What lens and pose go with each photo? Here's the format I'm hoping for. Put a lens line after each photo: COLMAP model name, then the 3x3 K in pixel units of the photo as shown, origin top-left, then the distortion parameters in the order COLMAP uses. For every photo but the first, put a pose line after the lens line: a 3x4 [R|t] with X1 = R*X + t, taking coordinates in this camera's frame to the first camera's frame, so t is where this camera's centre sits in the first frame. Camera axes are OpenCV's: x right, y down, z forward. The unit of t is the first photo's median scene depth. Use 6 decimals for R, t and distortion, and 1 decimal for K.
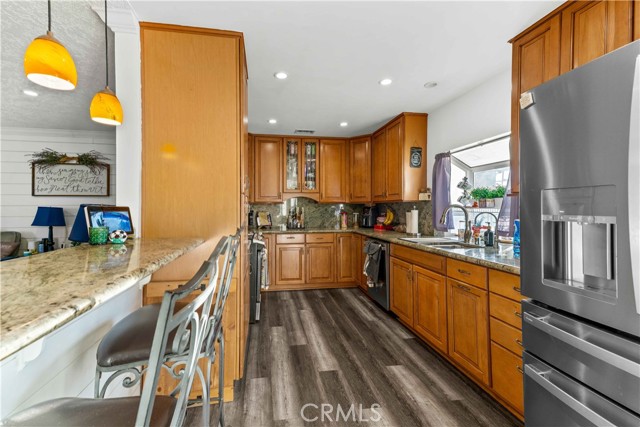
lens RADIAL K [[246.2, 0, 307.3], [0, 246.2, 209.1], [0, 0, 1]] dist [0.028563, -0.001650]
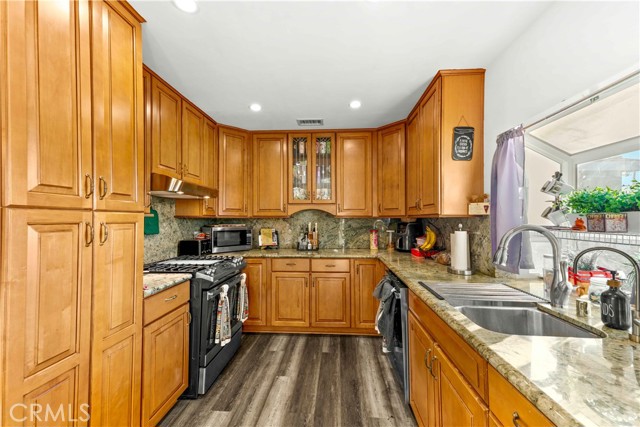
lens RADIAL K [[246.2, 0, 332.3], [0, 246.2, 216.6], [0, 0, 1]] dist [0.028563, -0.001650]
pose [[0.979492, 0.000408, -0.201485, 0.220661], [-0.003121, 0.999909, -0.013143, -0.019562], [0.201461, 0.013503, 0.979403, 0.305997]]
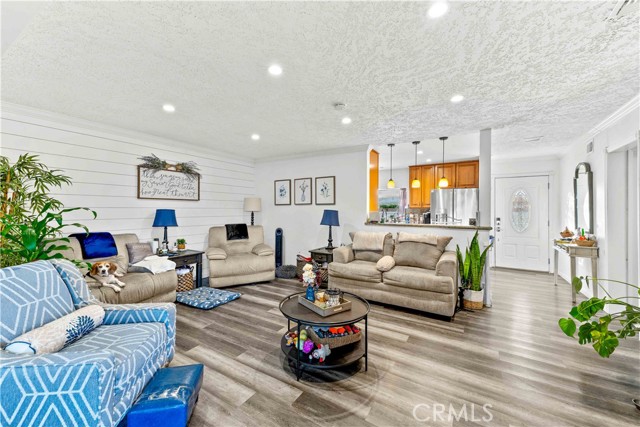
lens RADIAL K [[246.2, 0, 320.4], [0, 246.2, 210.9], [0, 0, 1]] dist [0.028563, -0.001650]
pose [[0.657523, 0.004284, 0.753423, -1.481143], [-0.000894, 0.999988, -0.004905, 0.003073], [-0.753434, 0.002552, 0.657518, -0.232641]]
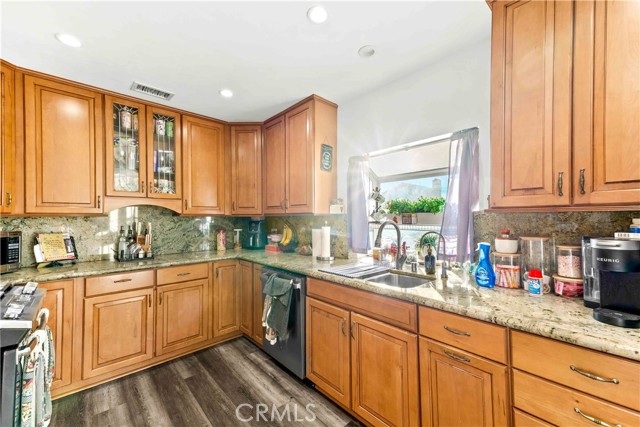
lens RADIAL K [[246.2, 0, 310.2], [0, 246.2, 217.1], [0, 0, 1]] dist [0.028563, -0.001650]
pose [[0.847282, 0.000254, 0.531143, -0.011324], [0.004269, 0.999964, -0.007288, -0.017787], [-0.531126, 0.008442, 0.847251, 0.337583]]
